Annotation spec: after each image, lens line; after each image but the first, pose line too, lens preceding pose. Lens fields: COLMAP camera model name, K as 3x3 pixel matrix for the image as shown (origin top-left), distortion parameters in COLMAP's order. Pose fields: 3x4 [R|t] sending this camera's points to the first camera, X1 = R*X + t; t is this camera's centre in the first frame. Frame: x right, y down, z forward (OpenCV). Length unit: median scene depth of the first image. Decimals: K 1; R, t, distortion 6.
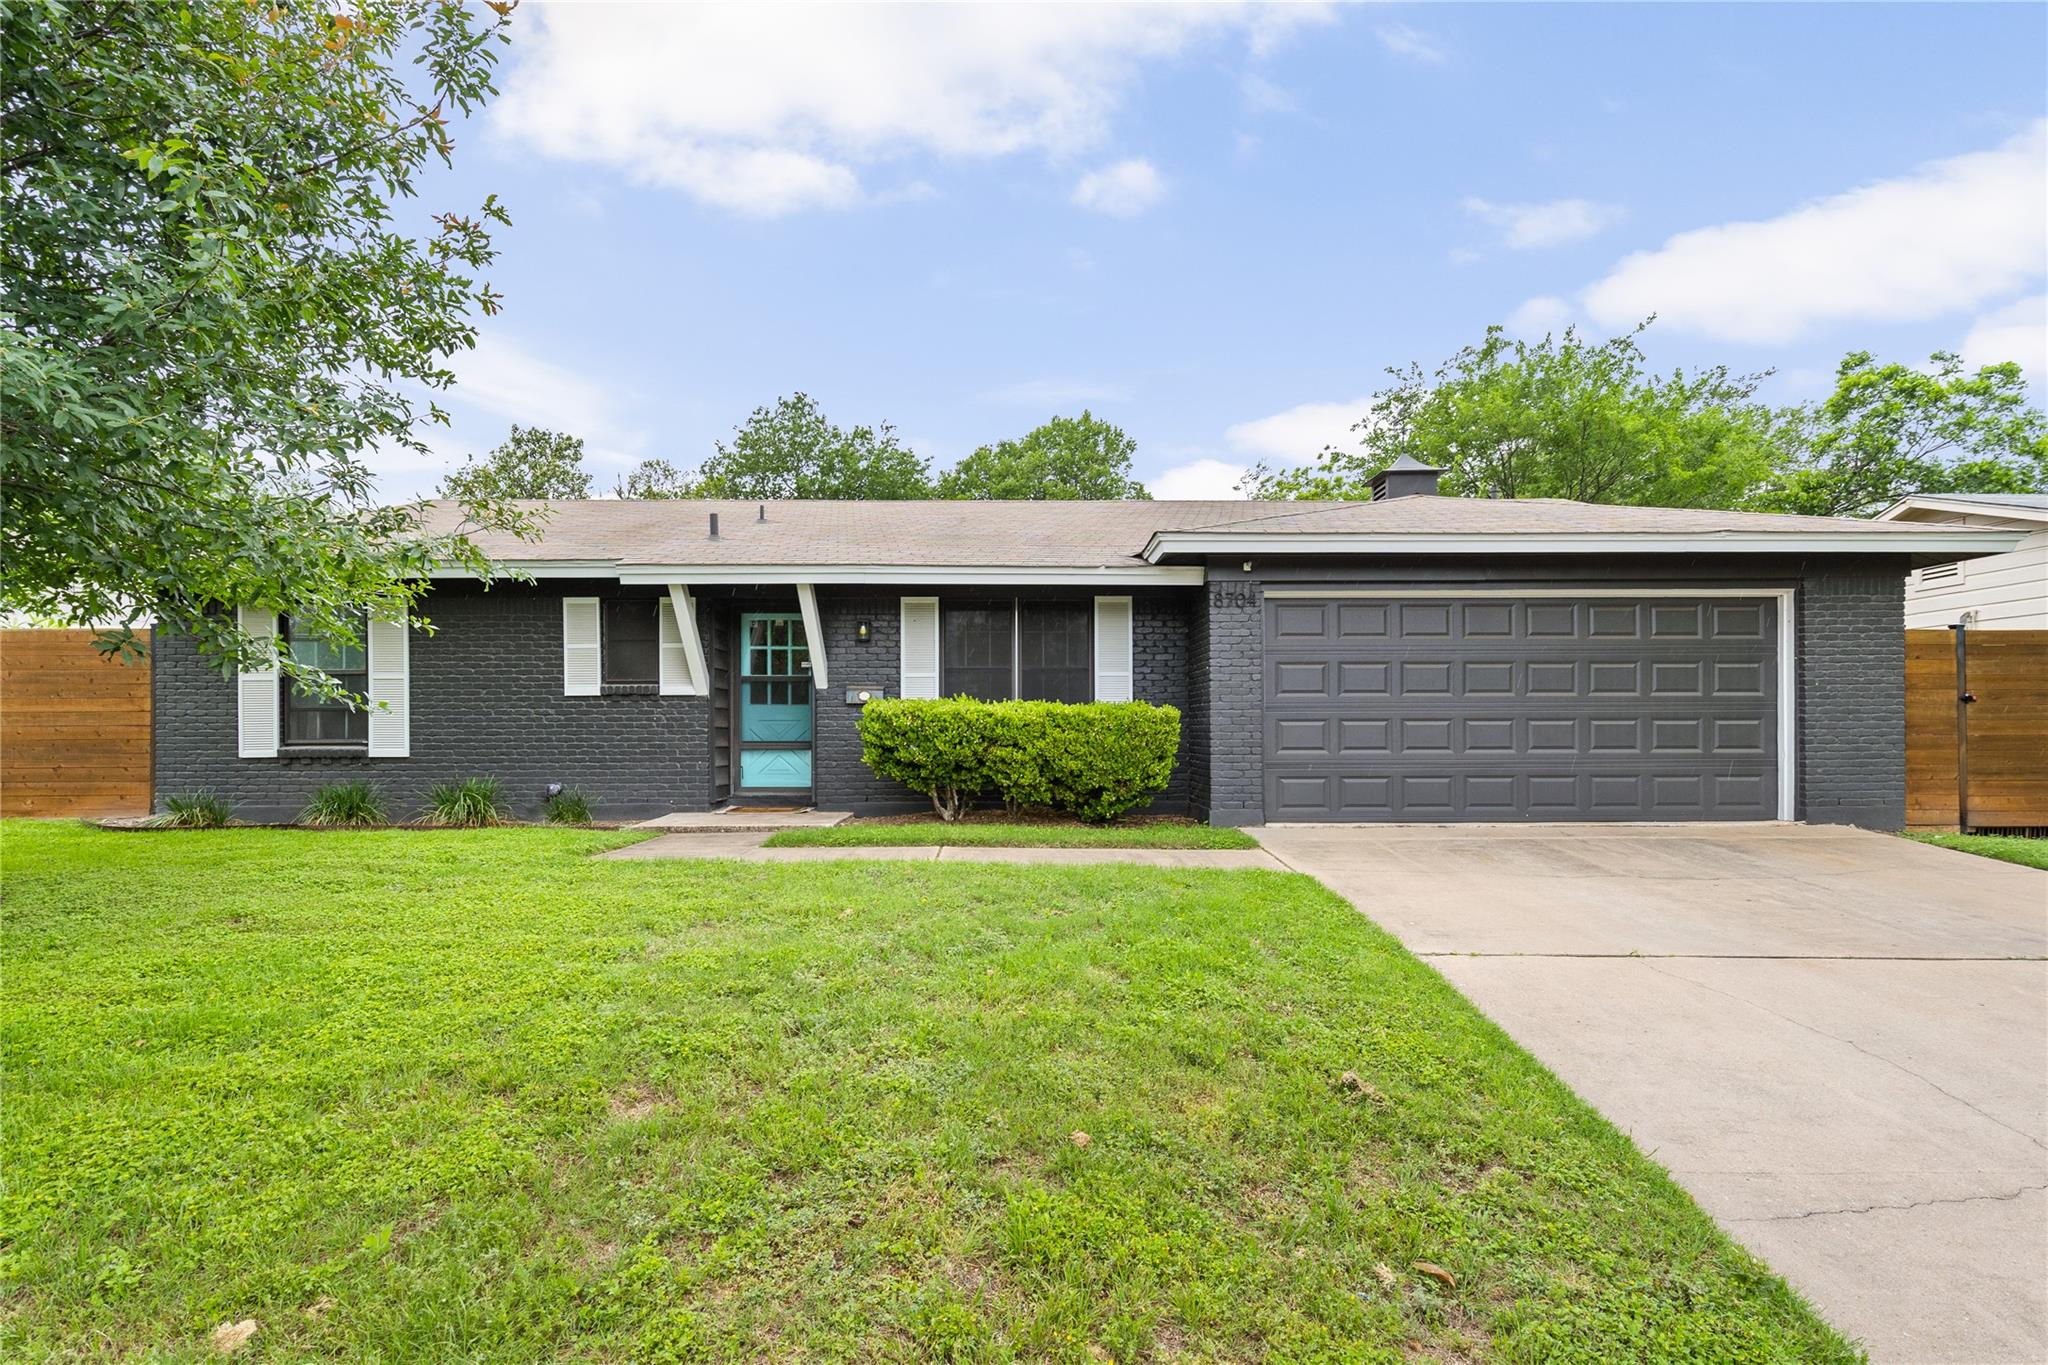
lens RADIAL K [[1001.8, 0, 1024.0], [0, 1001.8, 682.5], [0, 0, 1]] dist [0.002609, 0.000278]
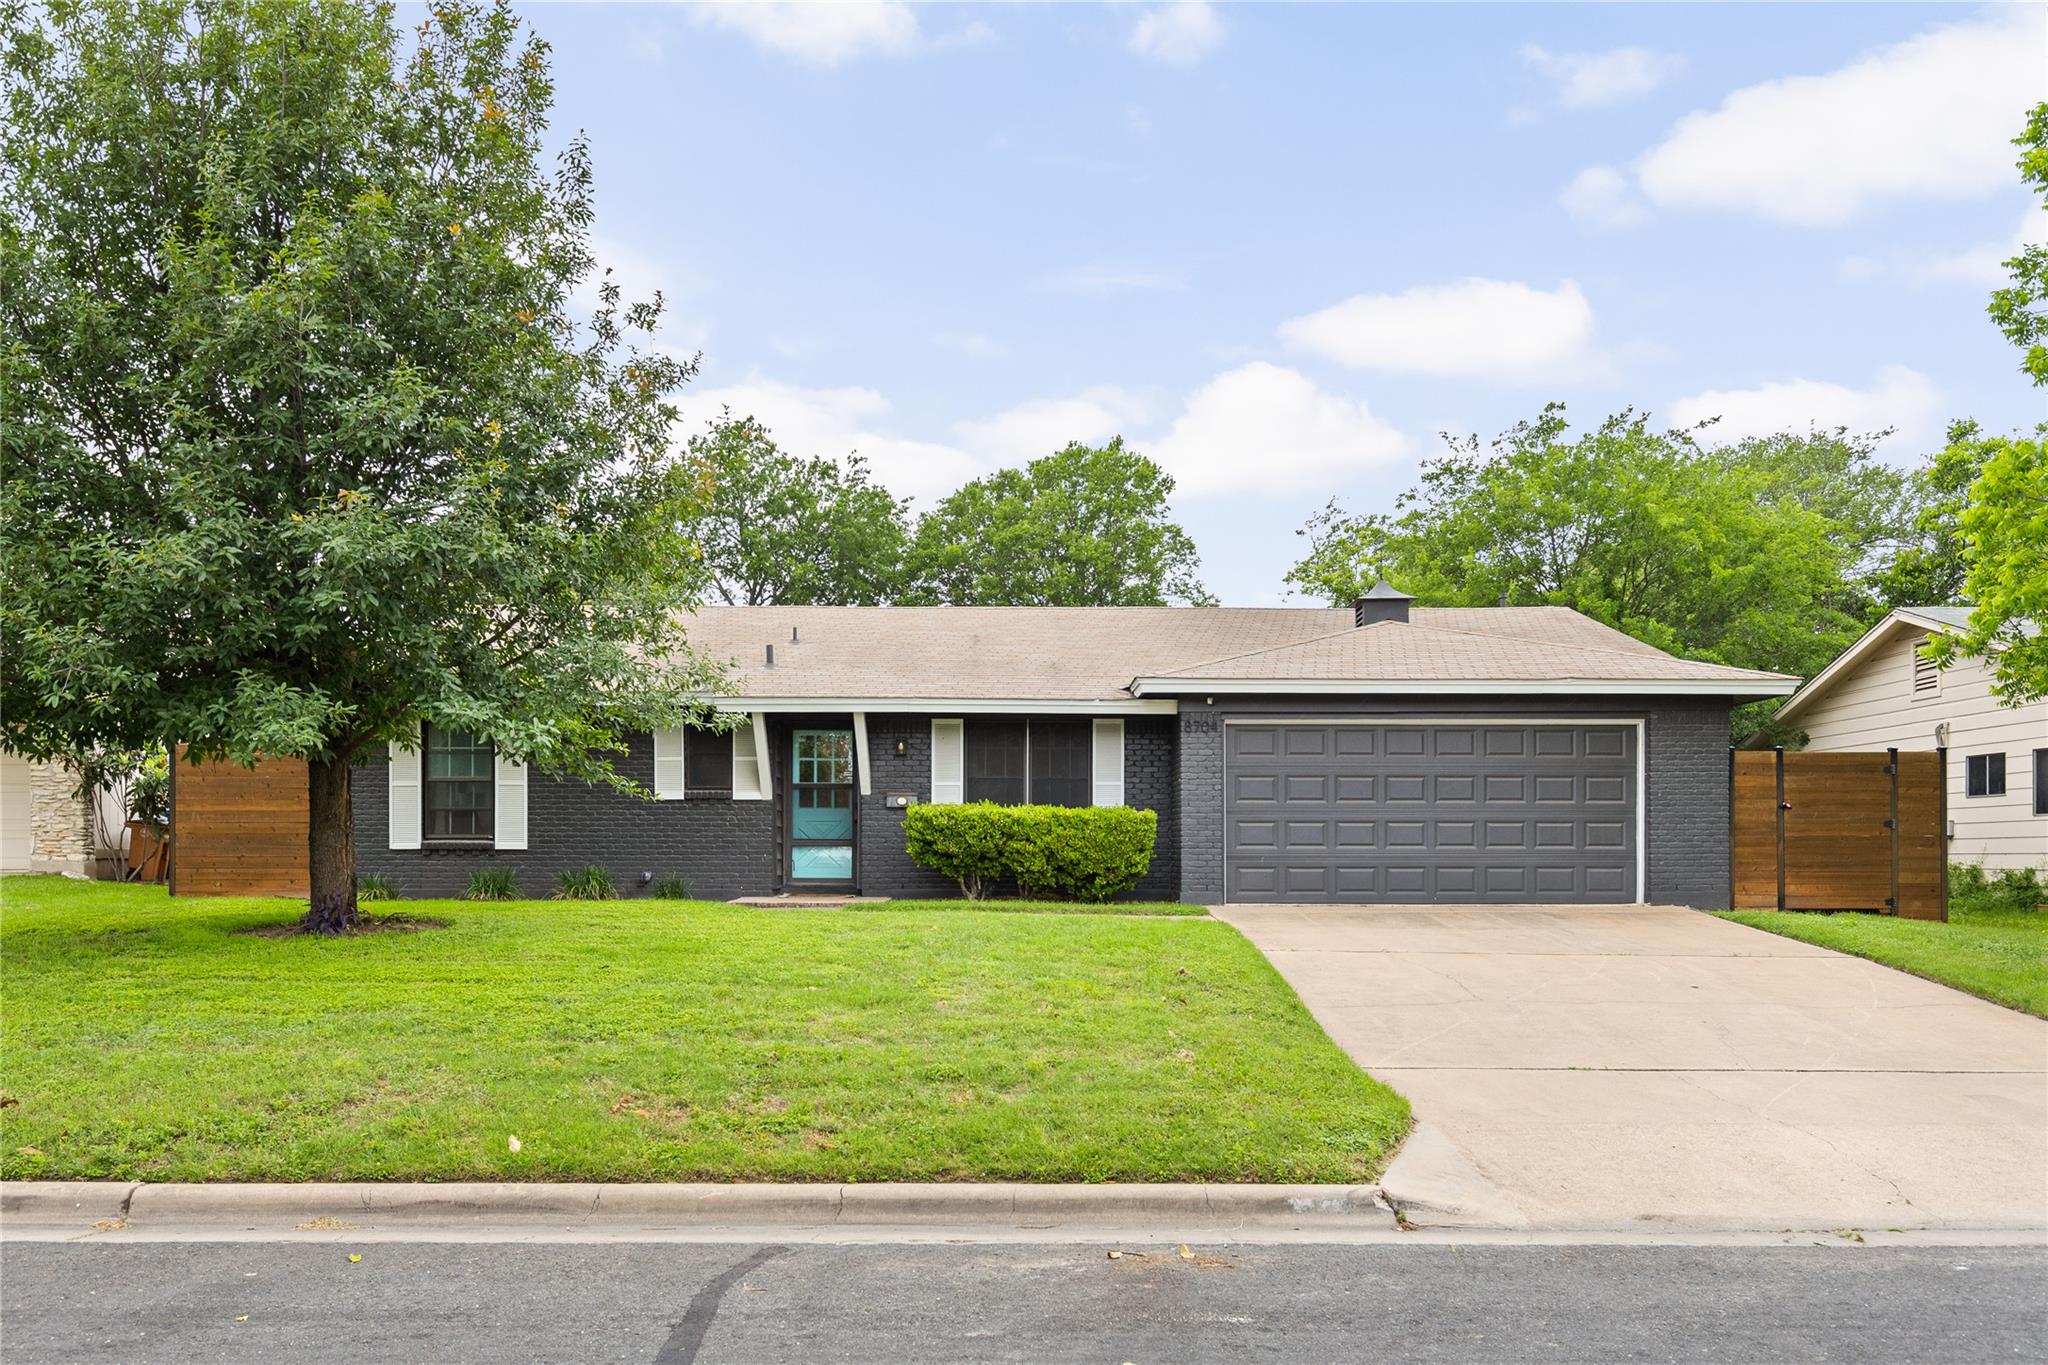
lens RADIAL K [[1595.1, 0, 1018.3], [0, 1595.1, 750.9], [0, 0, 1]] dist [-0.008679, -0.000906]
pose [[0.999988, 0.004241, -0.002467, -0.014429], [-0.004284, 0.999835, -0.017639, -0.013707], [0.002392, 0.017649, 0.999841, -0.933700]]
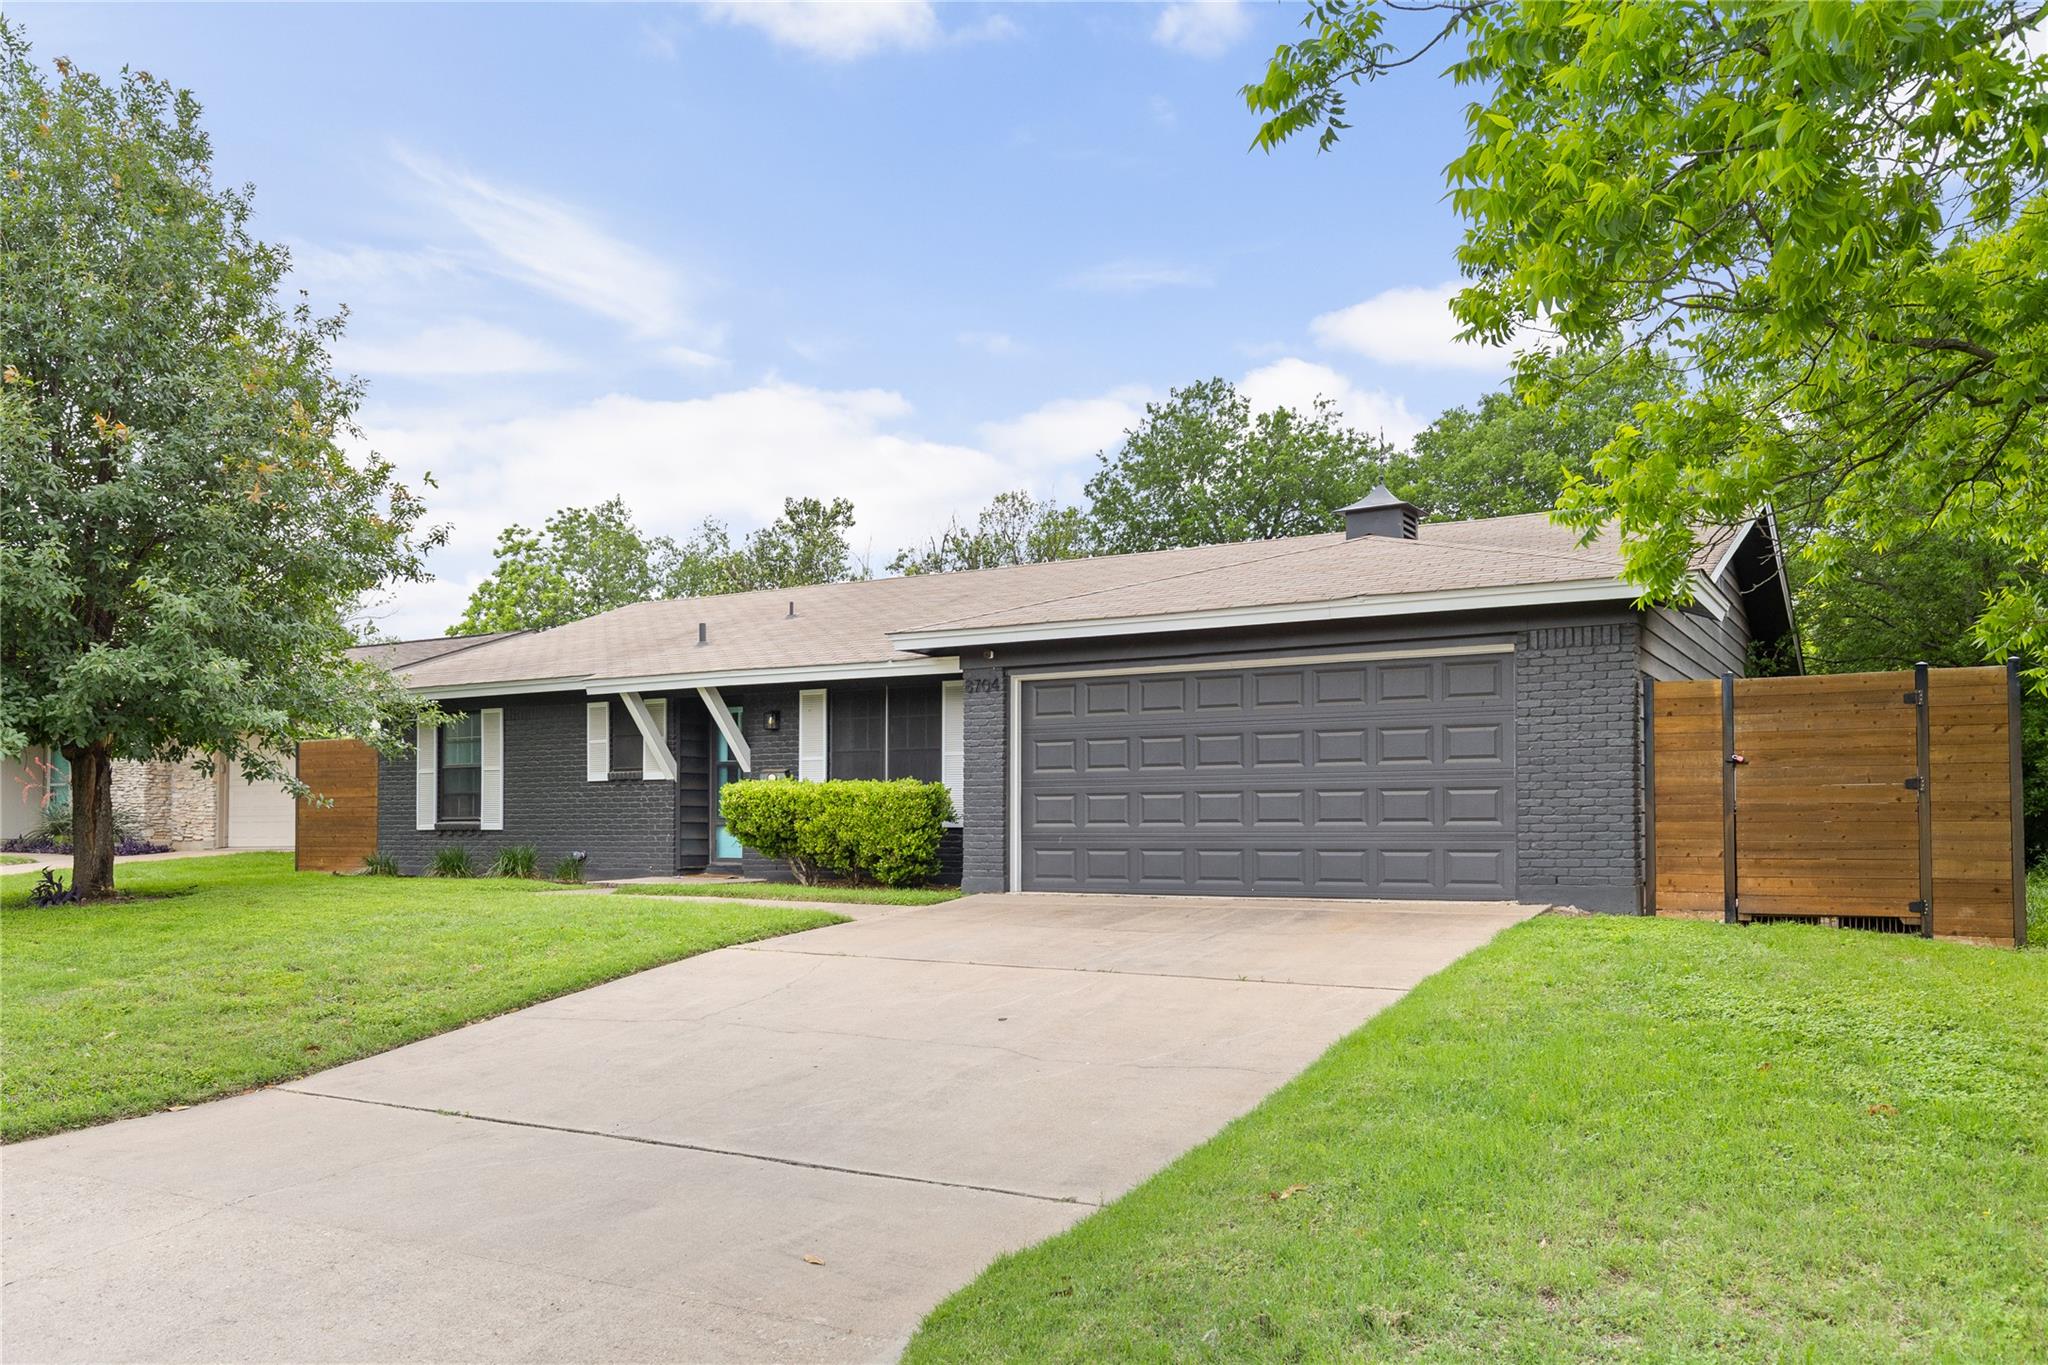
lens RADIAL K [[1595.1, 0, 1018.3], [0, 1595.1, 750.9], [0, 0, 1]] dist [-0.008679, -0.000906]
pose [[0.851660, -0.024478, -0.523523, 1.055544], [0.025629, 0.999659, -0.005047, -0.000989], [0.523468, -0.009119, 0.851997, -0.421012]]
